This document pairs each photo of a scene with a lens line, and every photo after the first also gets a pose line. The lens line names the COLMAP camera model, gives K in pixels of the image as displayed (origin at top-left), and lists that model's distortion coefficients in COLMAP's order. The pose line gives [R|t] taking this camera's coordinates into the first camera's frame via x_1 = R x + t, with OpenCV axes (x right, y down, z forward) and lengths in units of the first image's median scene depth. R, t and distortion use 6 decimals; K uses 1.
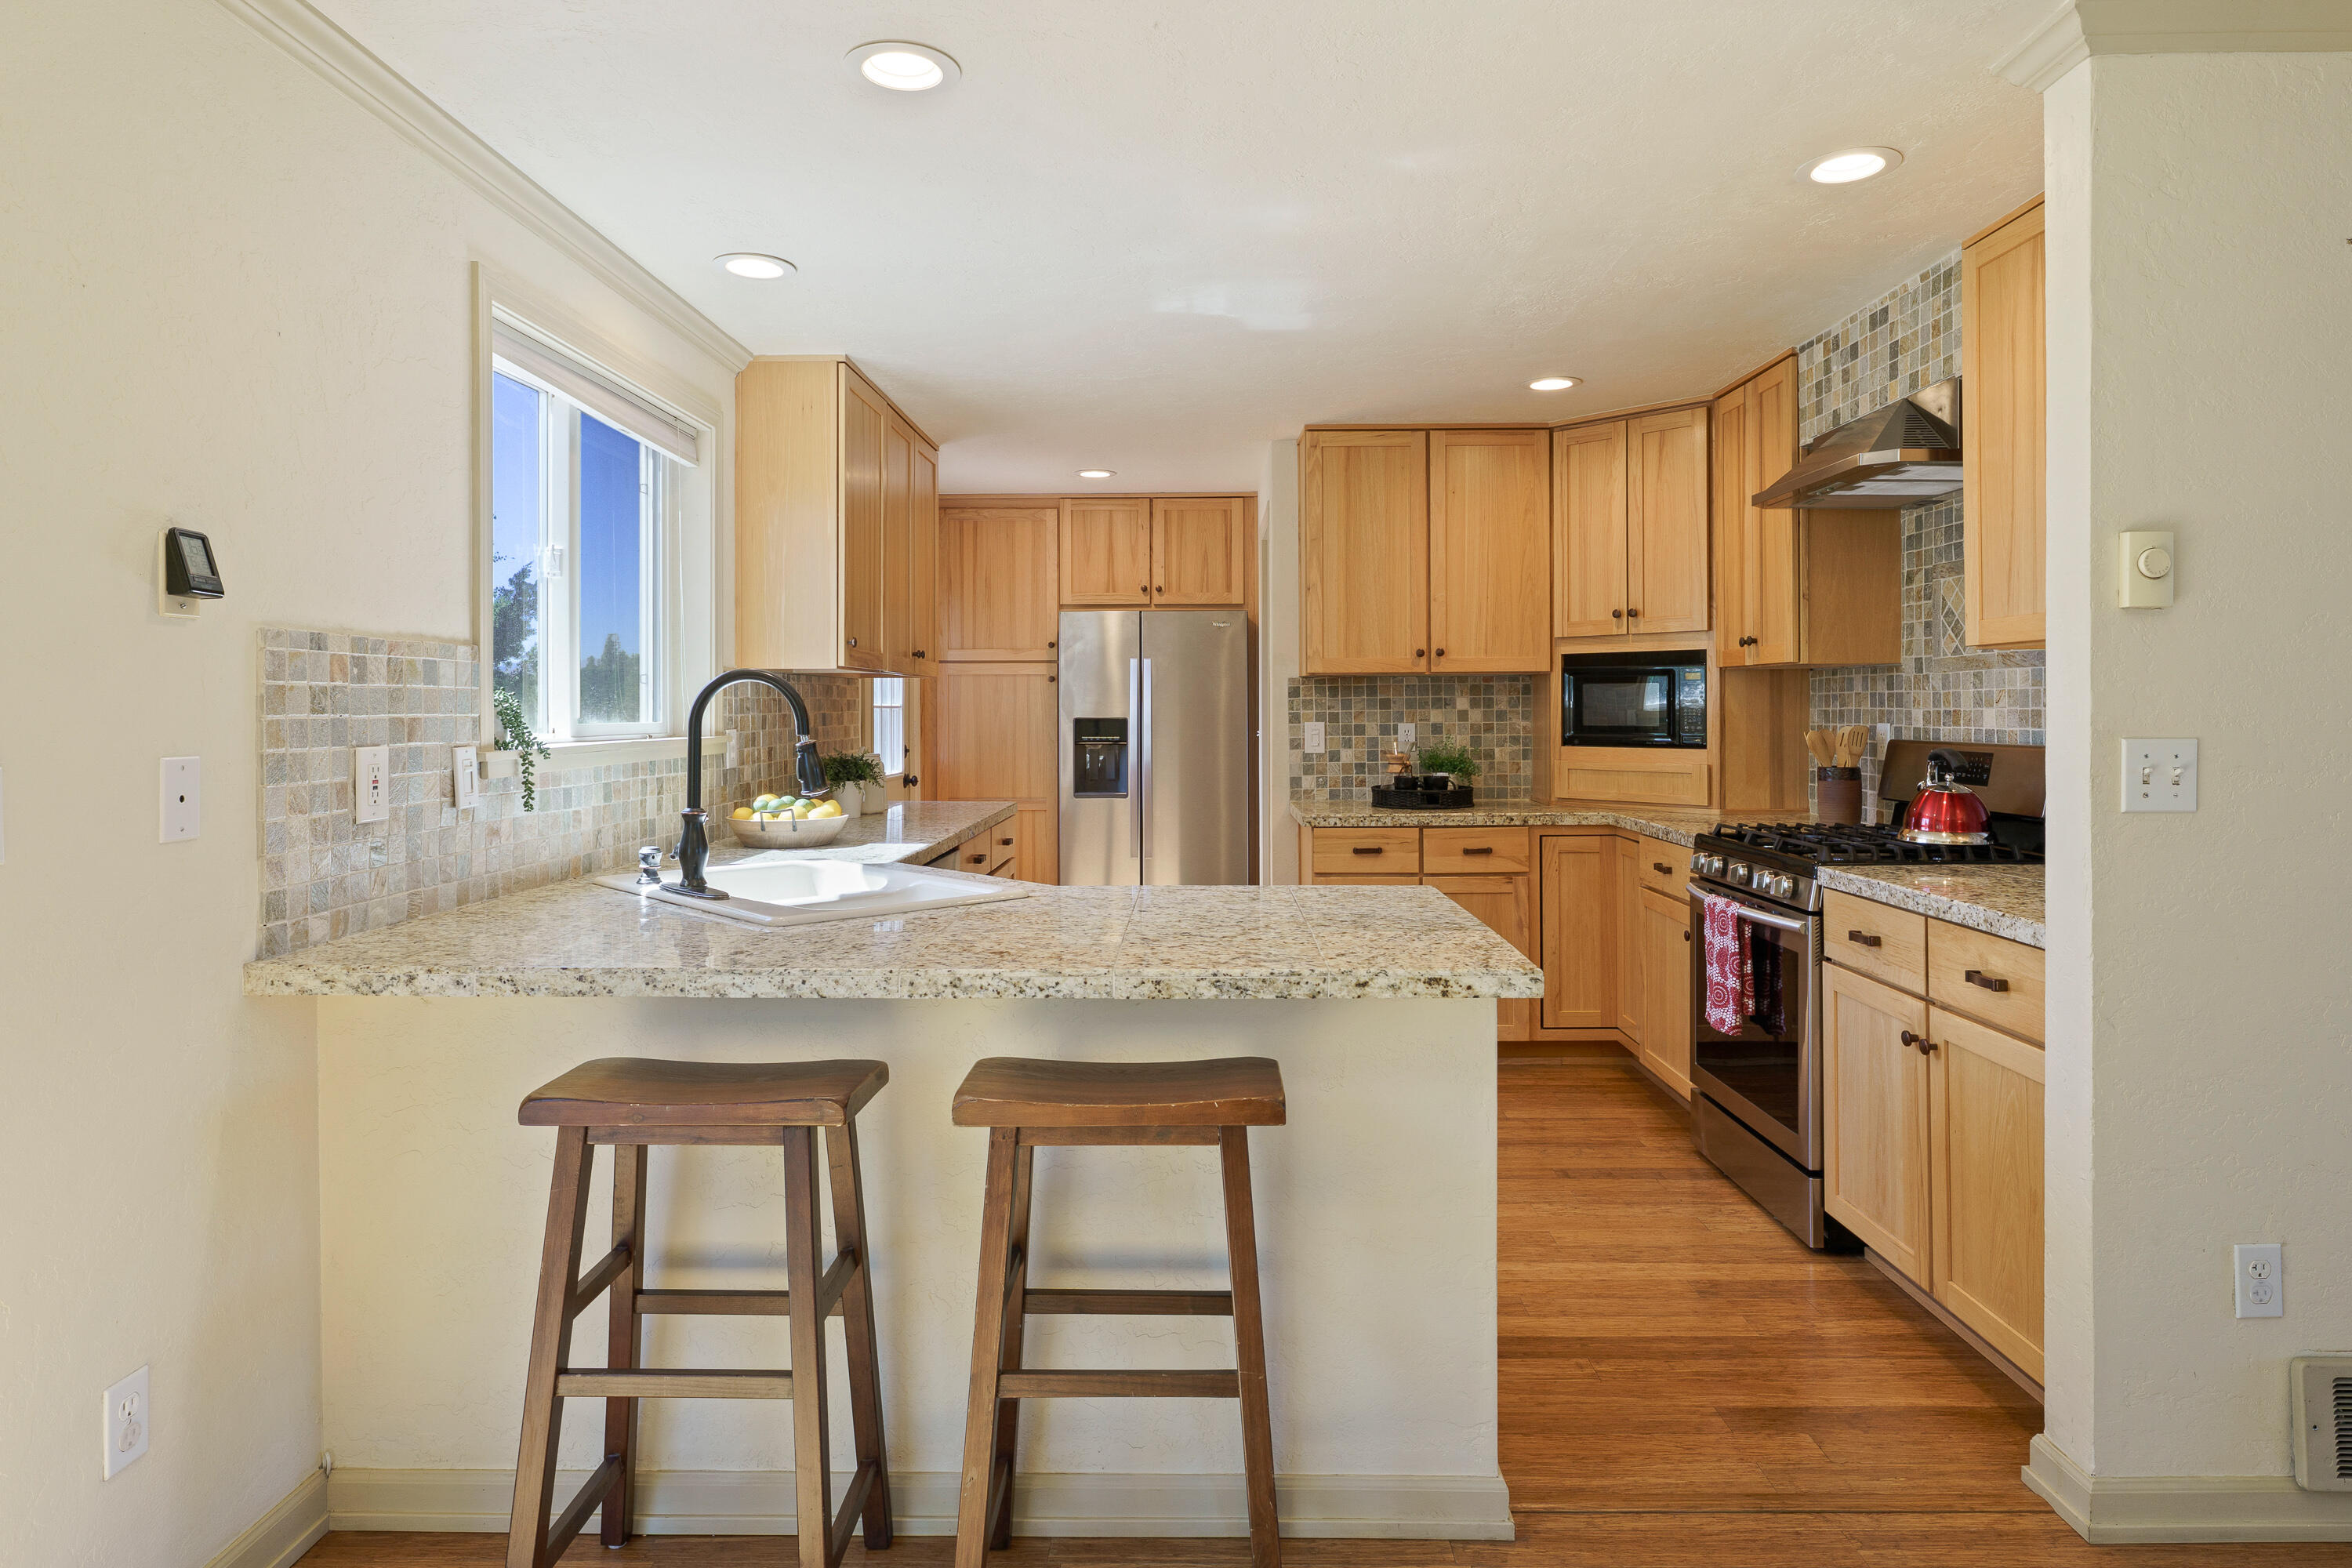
lens RADIAL K [[1355.3, 0, 1187.9], [0, 1355.3, 711.8], [0, 0, 1]] dist [-0.001127, -0.000613]
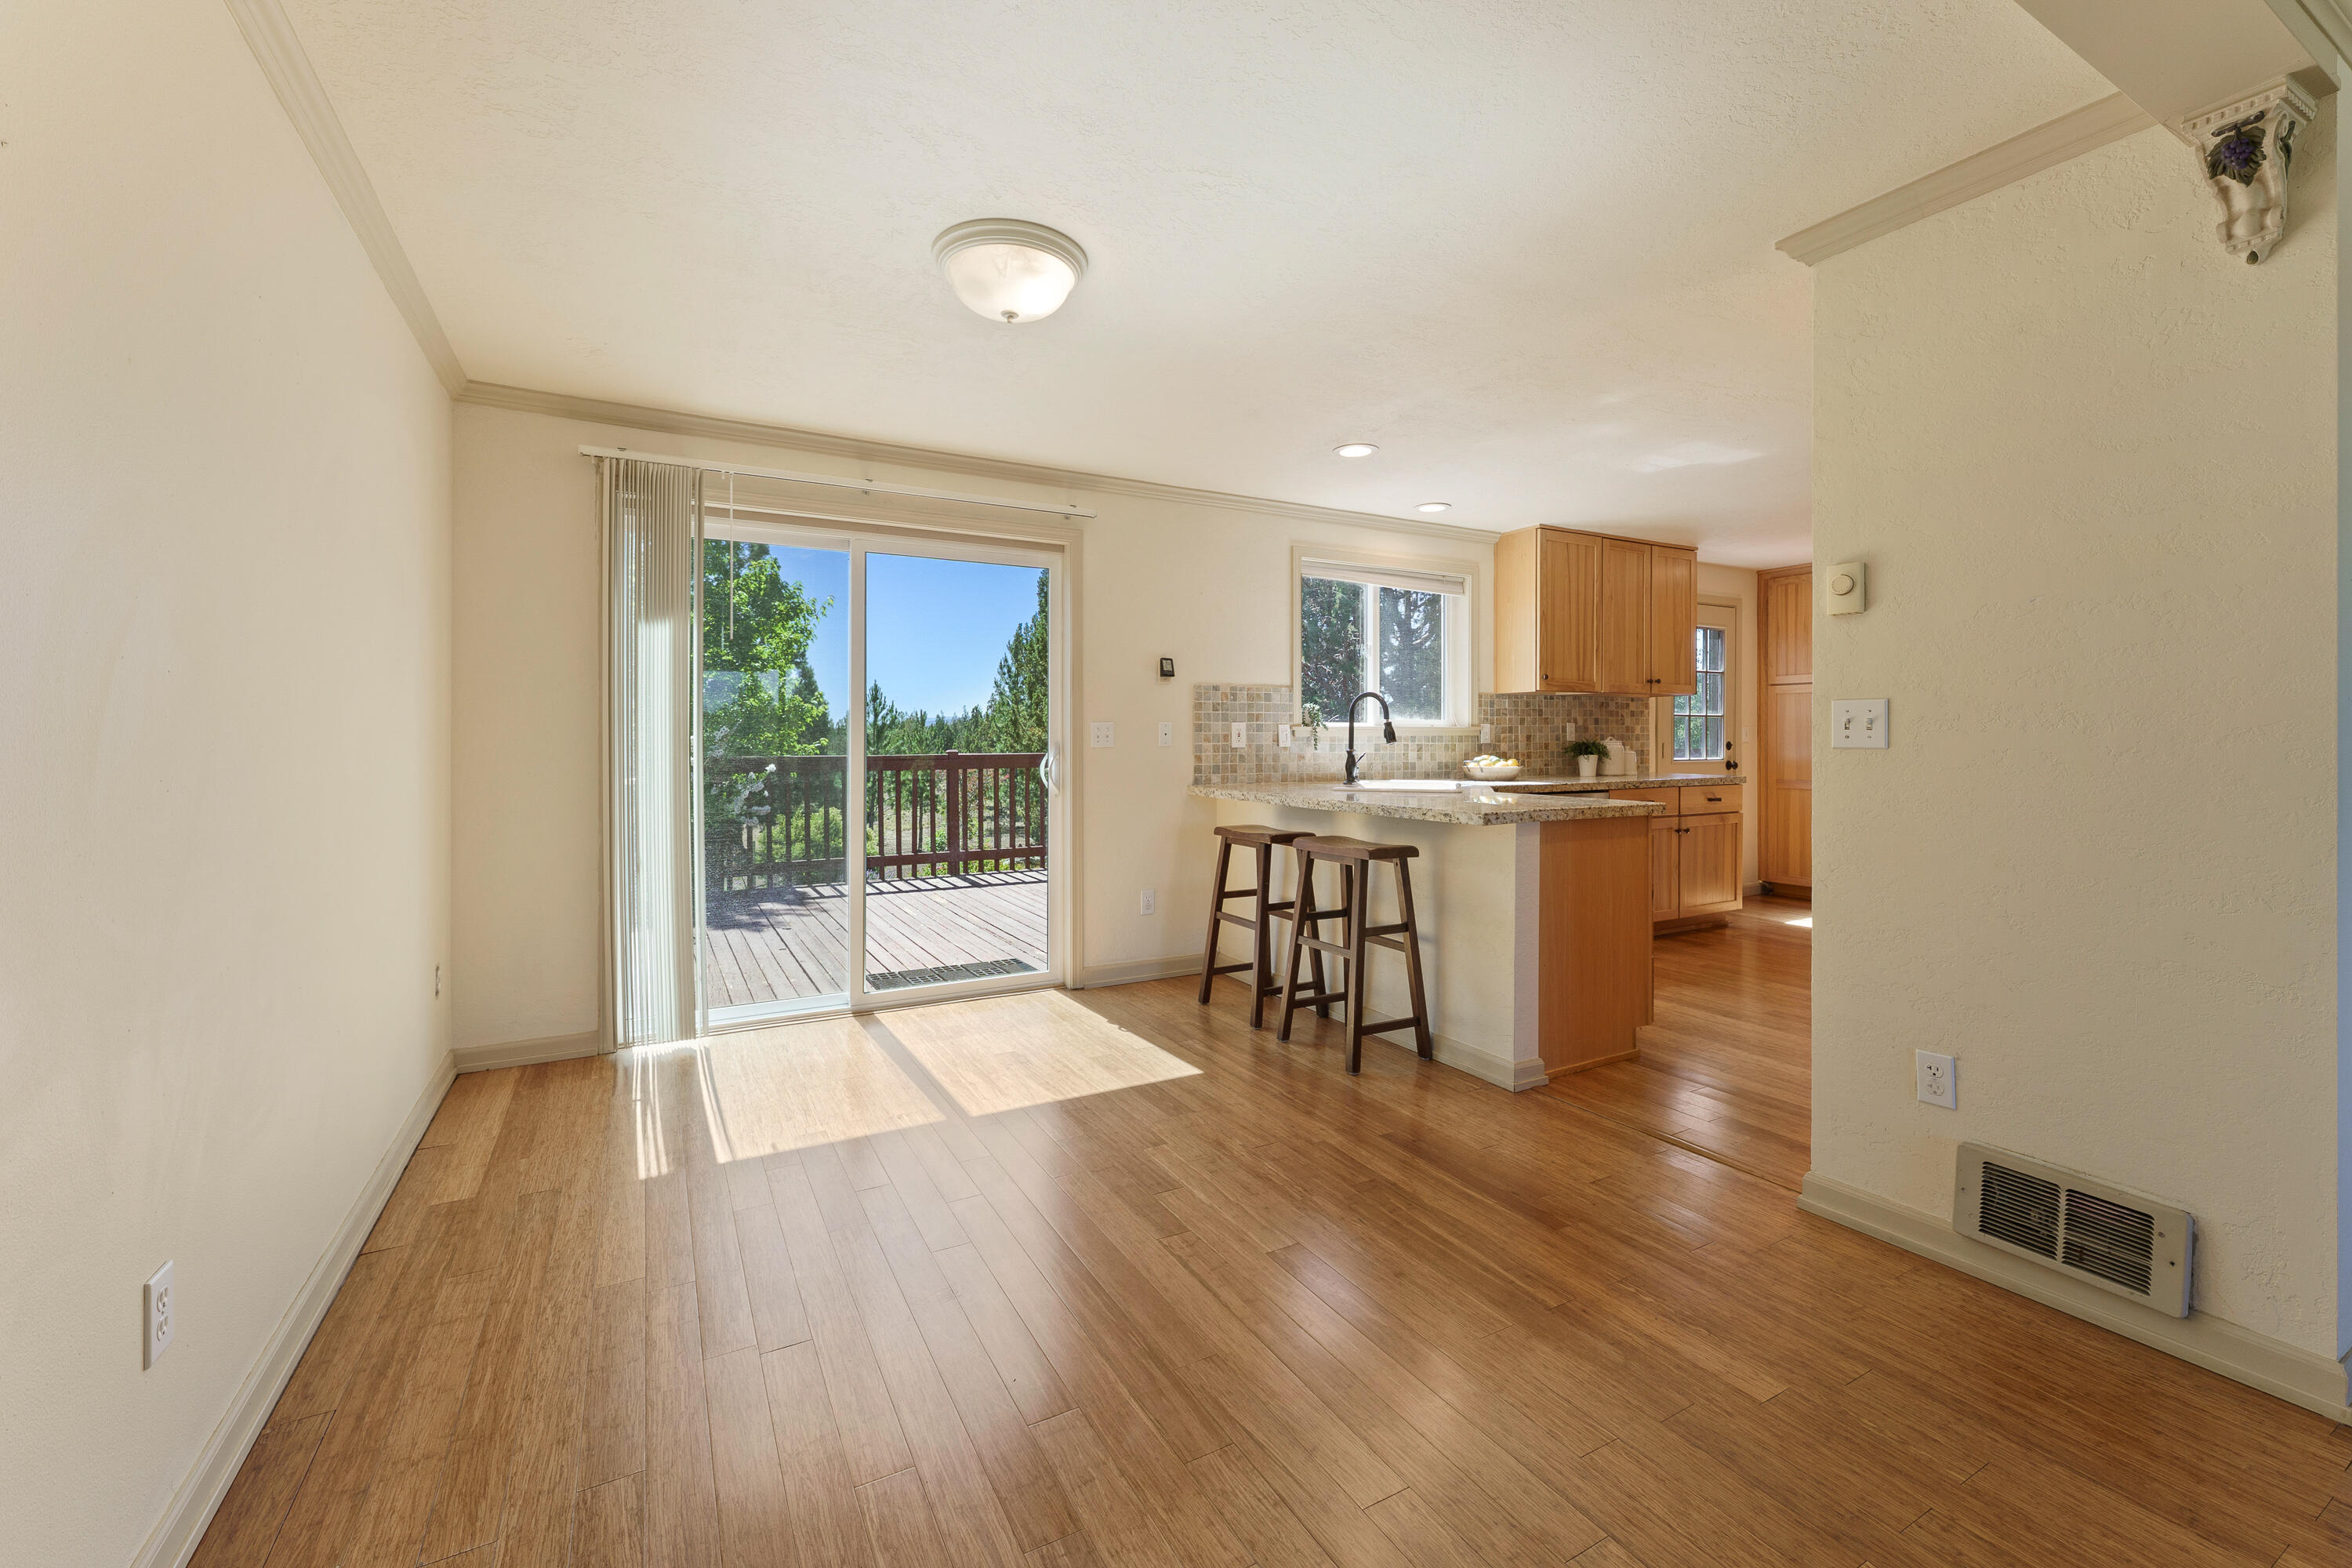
lens RADIAL K [[963.1, 0, 1167.1], [0, 963.1, 733.1], [0, 0, 1]] dist [0.008508, 0.000133]
pose [[0.489095, -0.002961, -0.872226, 1.052836], [-0.000731, 0.999992, -0.003804, 0.051176], [0.872230, 0.002498, 0.489089, -0.164403]]
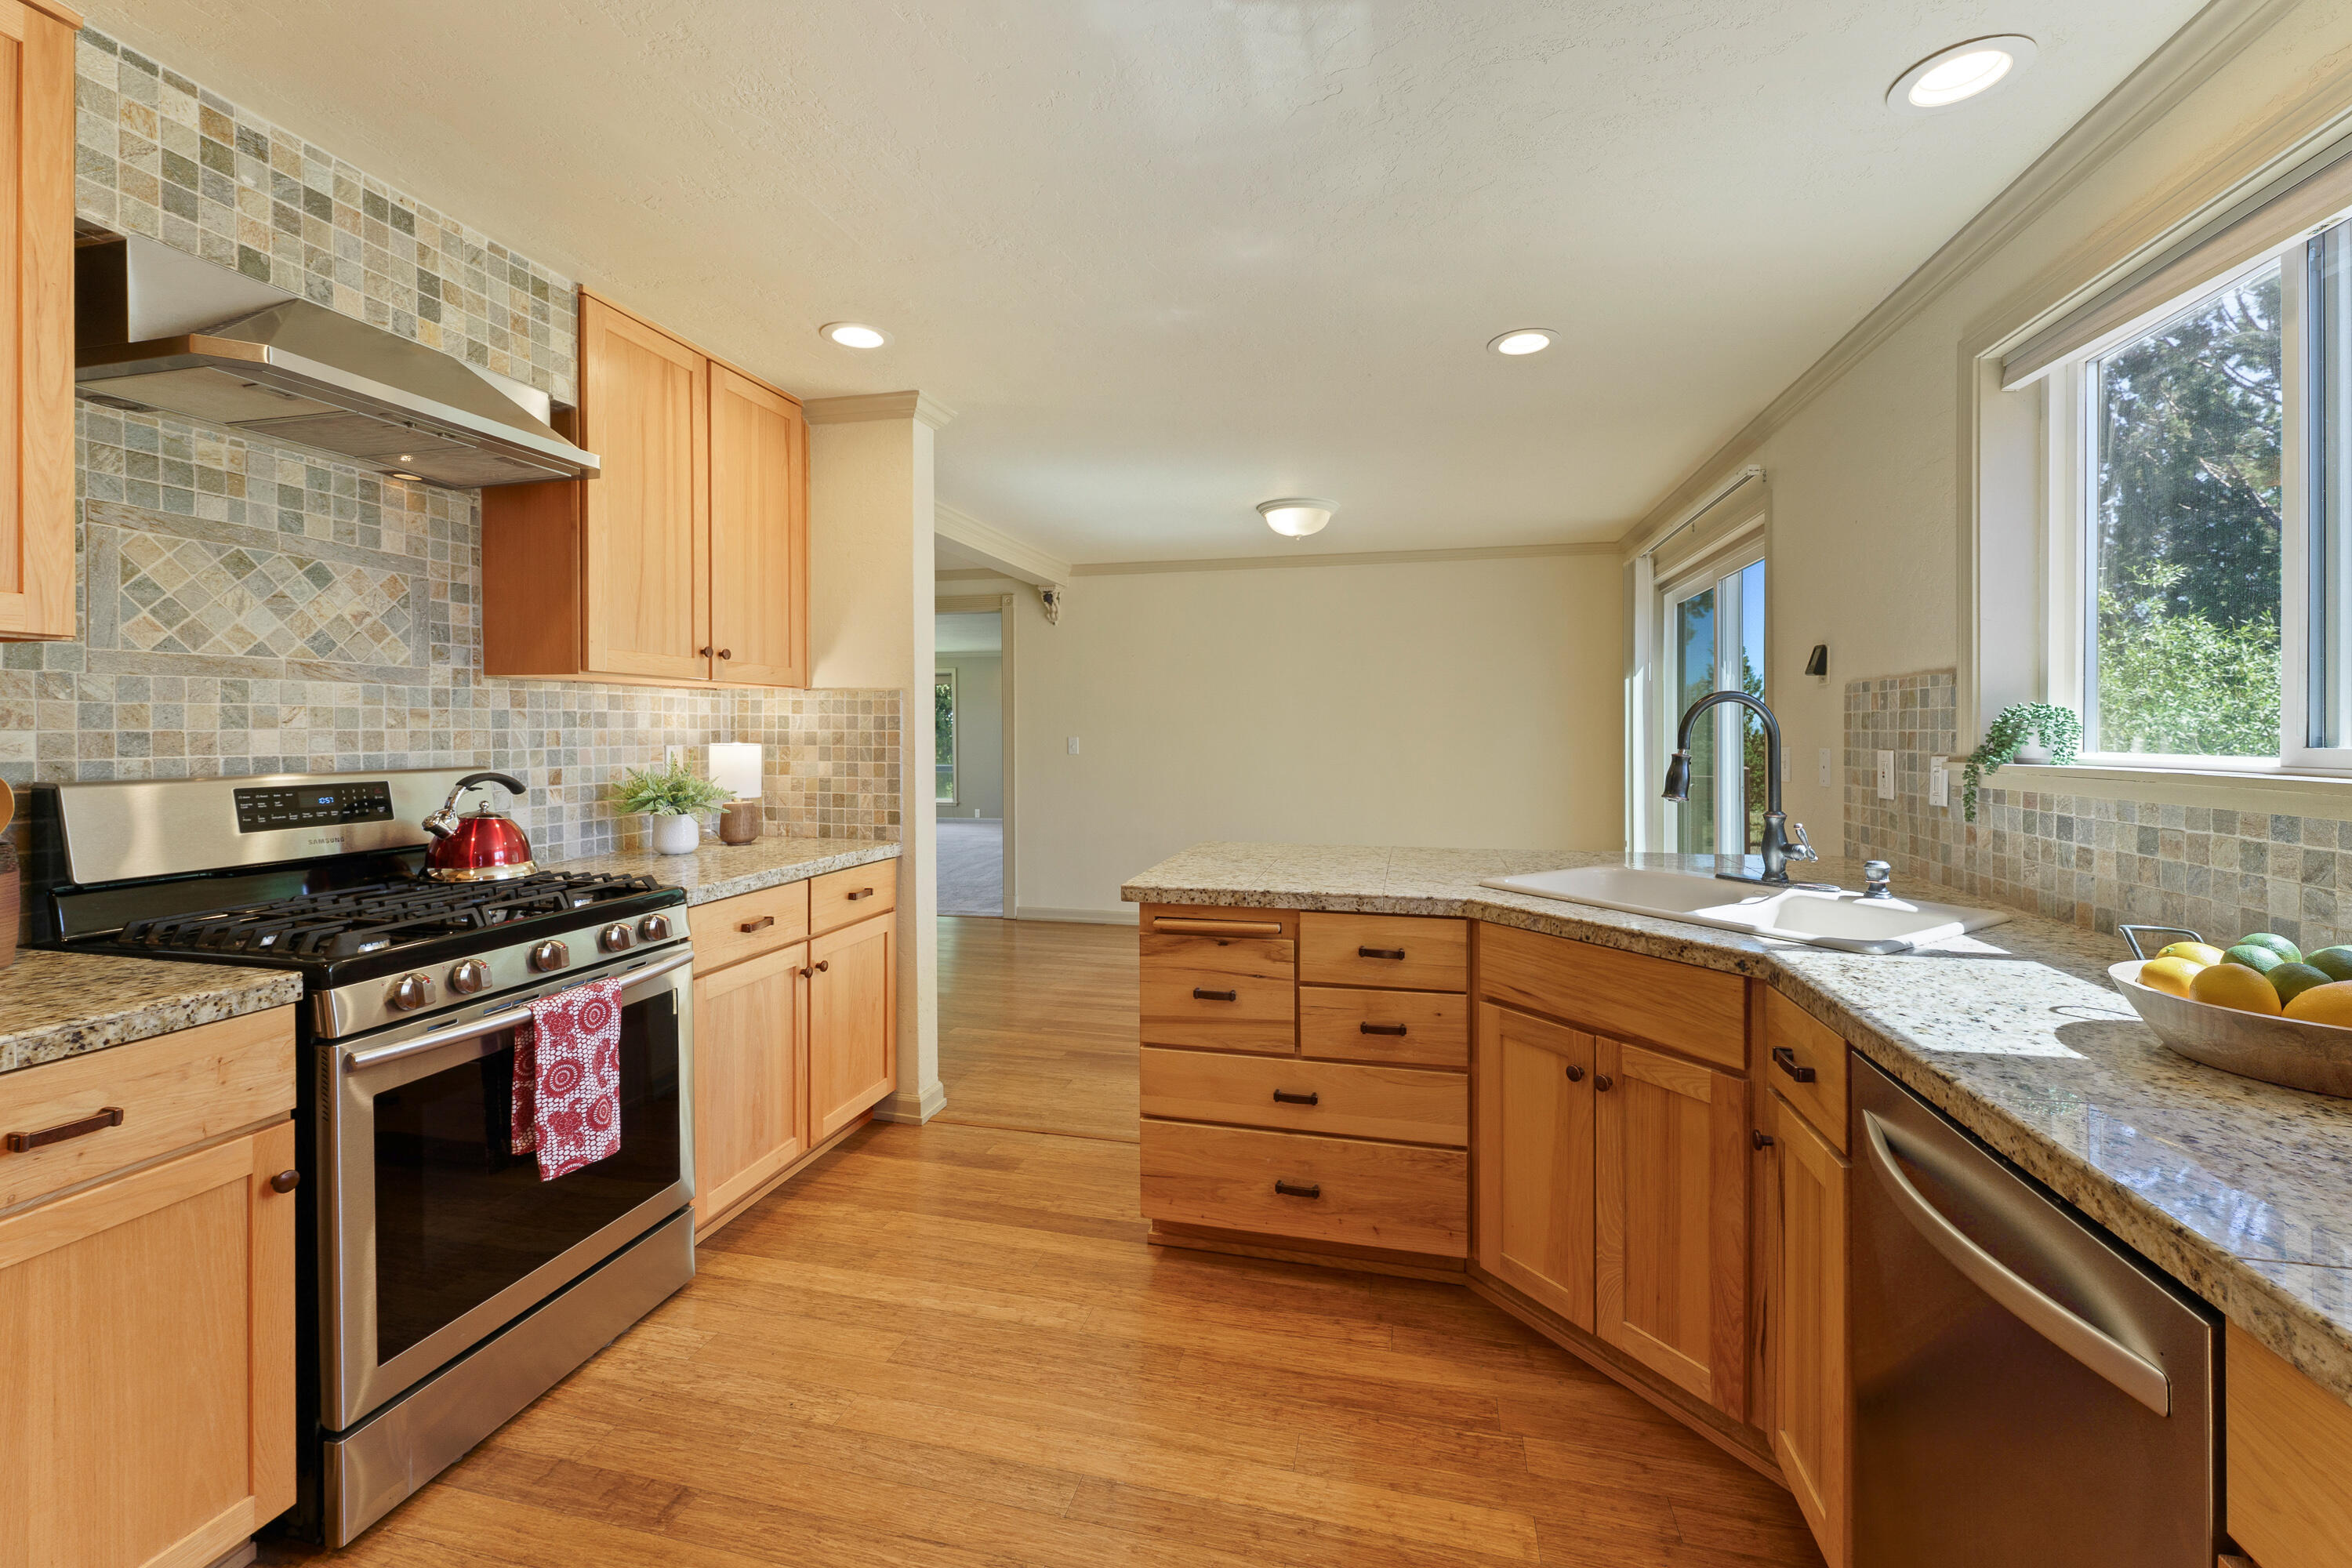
lens RADIAL K [[963.1, 0, 1195.4], [0, 963.1, 724.6], [0, 0, 1]] dist [0.008508, 0.000133]
pose [[-0.976657, 0.004702, 0.214754, -0.060618], [0.004040, 0.999986, -0.003524, -0.002080], [-0.214768, -0.002574, -0.976662, 1.995266]]
